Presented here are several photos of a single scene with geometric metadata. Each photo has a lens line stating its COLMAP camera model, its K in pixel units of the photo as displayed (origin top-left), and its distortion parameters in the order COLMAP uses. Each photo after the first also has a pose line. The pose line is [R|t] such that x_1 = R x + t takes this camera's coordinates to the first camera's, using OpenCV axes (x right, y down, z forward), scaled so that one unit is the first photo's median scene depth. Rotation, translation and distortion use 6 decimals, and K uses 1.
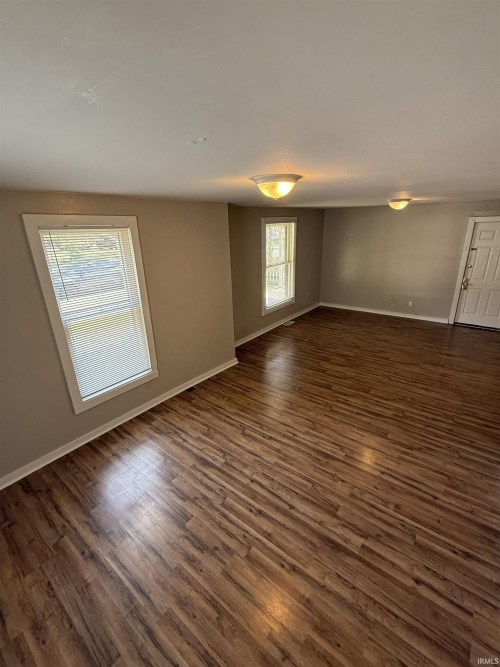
lens RADIAL K [[295.6, 0, 250.0], [0, 295.6, 333.5], [0, 0, 1]] dist [0.000183, -0.000154]
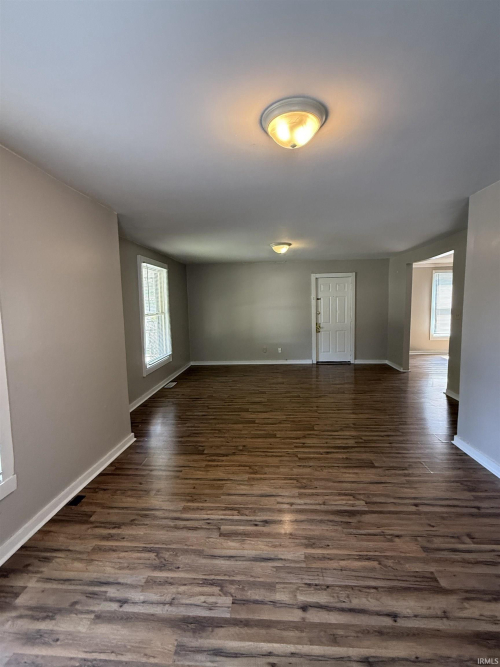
lens RADIAL K [[295.6, 0, 250.0], [0, 295.6, 333.5], [0, 0, 1]] dist [0.000183, -0.000154]
pose [[0.826905, -0.044471, 0.560580, -0.238856], [0.193101, 0.958708, -0.208786, 0.072765], [-0.528147, 0.280895, 0.801348, 0.318152]]
